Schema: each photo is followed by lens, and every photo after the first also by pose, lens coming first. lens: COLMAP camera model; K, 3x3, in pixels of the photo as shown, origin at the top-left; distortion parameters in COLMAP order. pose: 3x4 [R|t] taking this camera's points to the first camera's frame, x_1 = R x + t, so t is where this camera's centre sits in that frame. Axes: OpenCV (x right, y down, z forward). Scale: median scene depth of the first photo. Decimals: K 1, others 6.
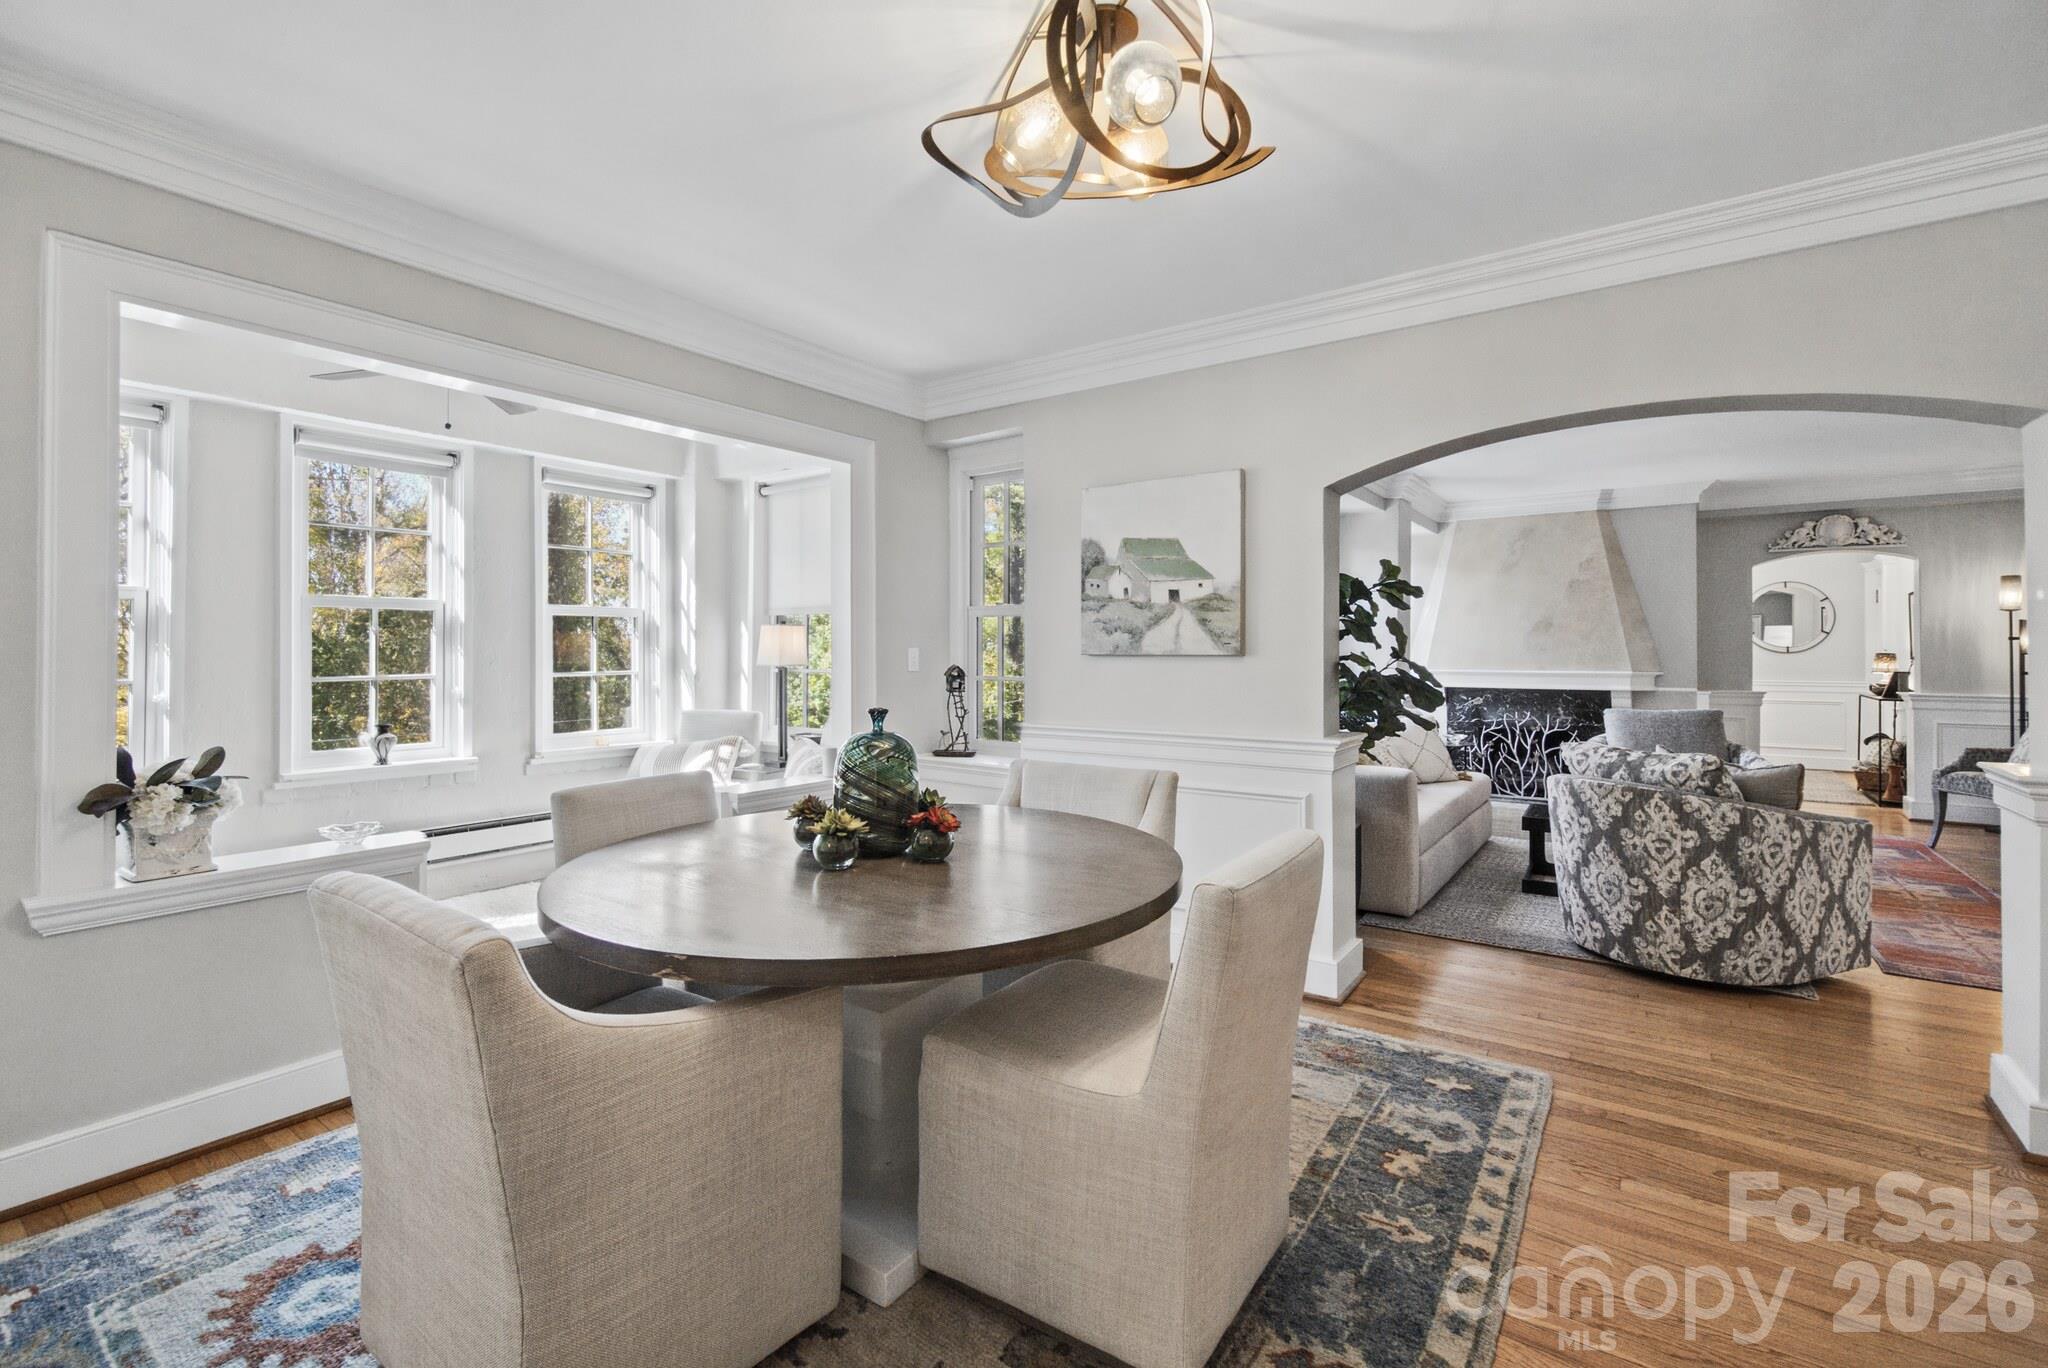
lens RADIAL K [[888.8, 0, 1019.5], [0, 888.8, 649.3], [0, 0, 1]] dist [-0.000230, -0.000396]
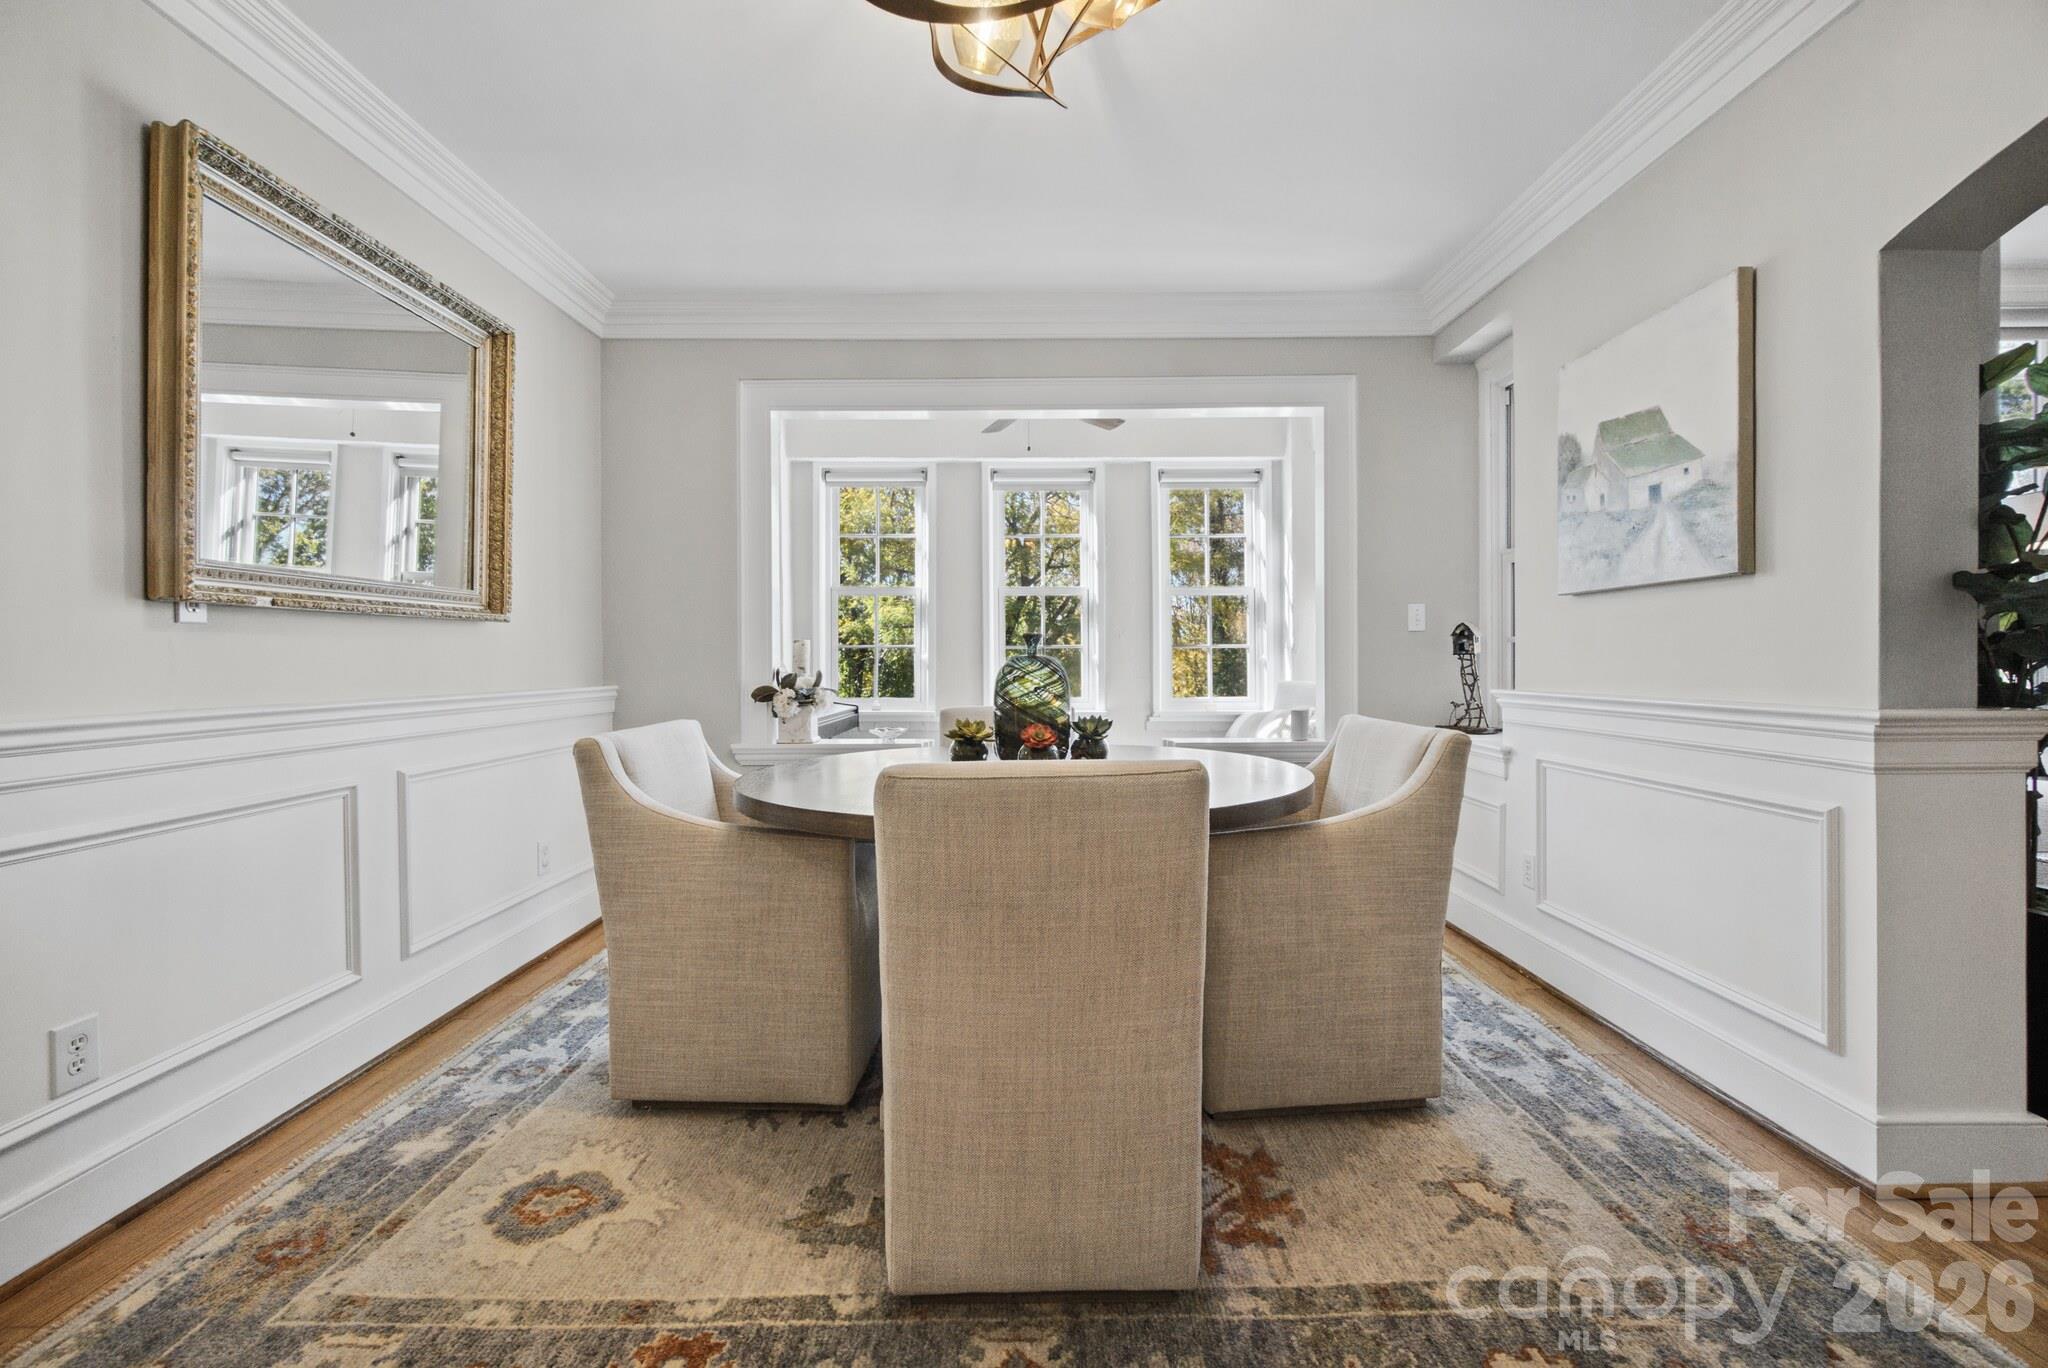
lens RADIAL K [[888.8, 0, 1024.7], [0, 888.8, 663.1], [0, 0, 1]] dist [-0.000230, -0.000396]
pose [[0.588770, 0.002835, -0.808296, 0.425460], [0.004306, 0.999969, 0.006644, 0.058543], [0.808289, -0.007392, 0.588739, 0.225344]]
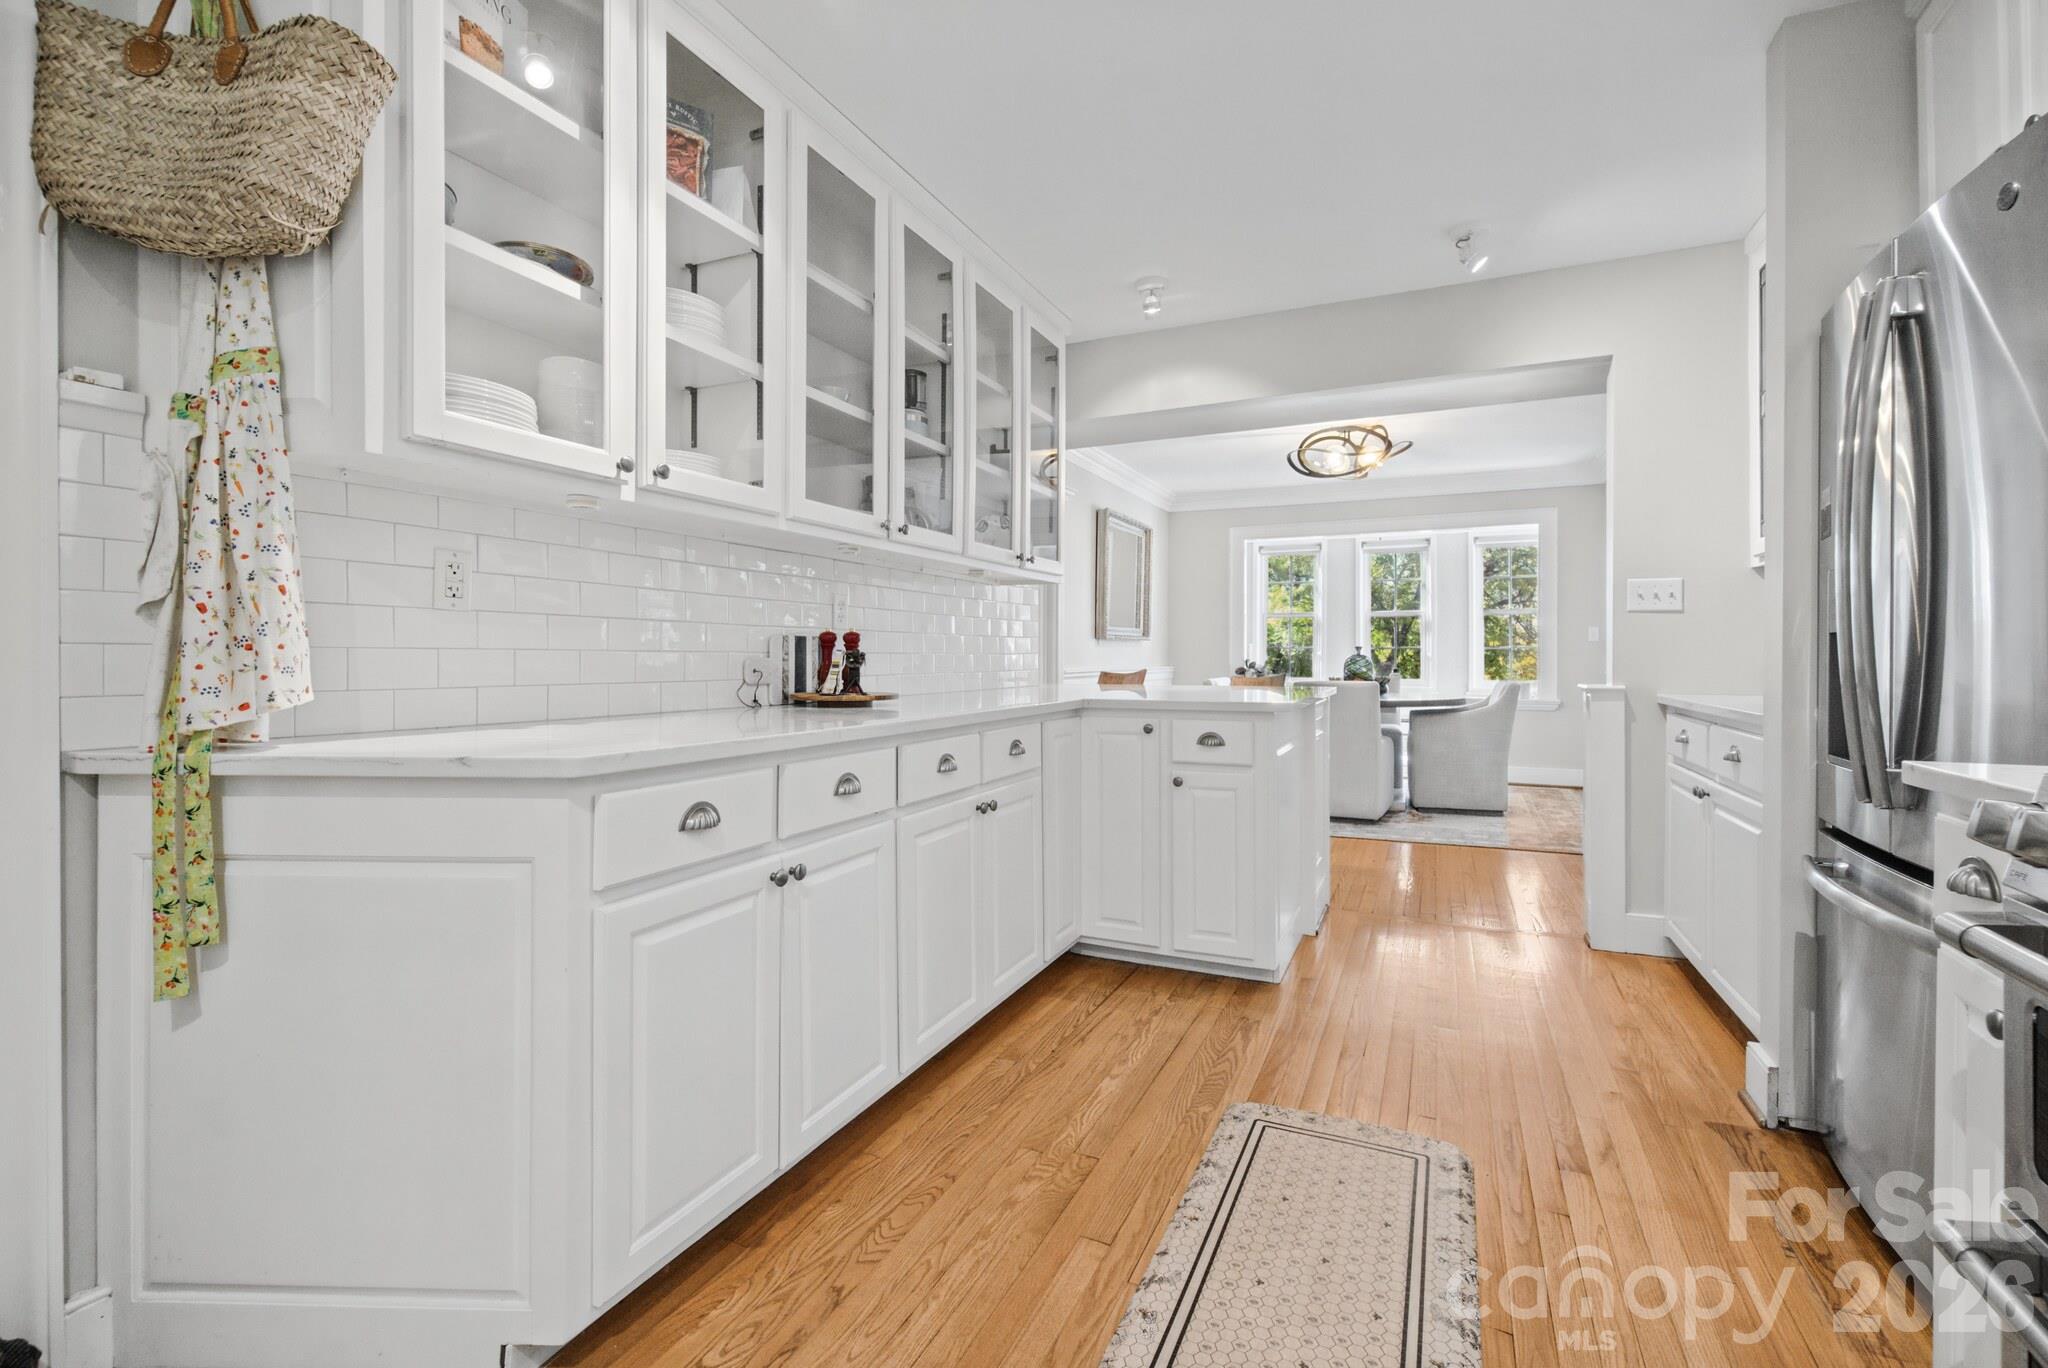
lens RADIAL K [[888.8, 0, 1023.0], [0, 888.8, 665.9], [0, 0, 1]] dist [-0.000230, -0.000396]
pose [[0.191499, 0.011566, -0.981425, 1.537312], [0.001581, 0.999926, 0.012092, 0.057983], [0.981491, -0.003867, 0.191467, -0.395735]]
